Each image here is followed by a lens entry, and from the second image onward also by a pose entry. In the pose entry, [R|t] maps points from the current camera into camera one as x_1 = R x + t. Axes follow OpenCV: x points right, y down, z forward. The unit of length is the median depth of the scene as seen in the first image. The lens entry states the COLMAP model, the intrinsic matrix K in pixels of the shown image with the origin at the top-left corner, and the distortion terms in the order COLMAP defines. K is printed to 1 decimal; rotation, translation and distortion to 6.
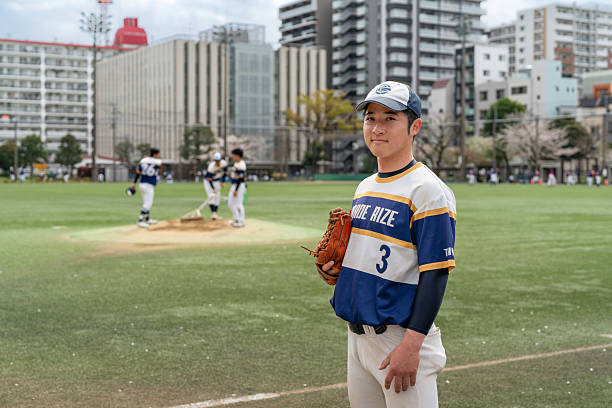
lens RADIAL K [[903.4, 0, 284.0], [0, 903.4, 172.7], [0, 0, 1]] dist [0.003785, 0.047998]
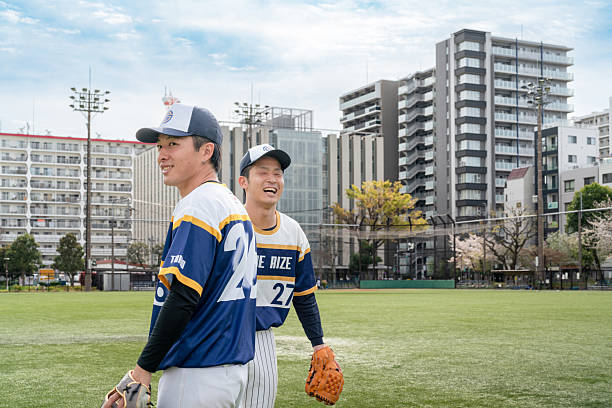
lens RADIAL K [[900.6, 0, 293.7], [0, 900.6, 259.3], [0, 0, 1]] dist [-0.000432, 0.025097]
pose [[0.996021, -0.007782, -0.088781, 0.033984], [0.005819, 0.999734, -0.022340, 0.000558], [0.088931, 0.021734, 0.995801, 0.124717]]
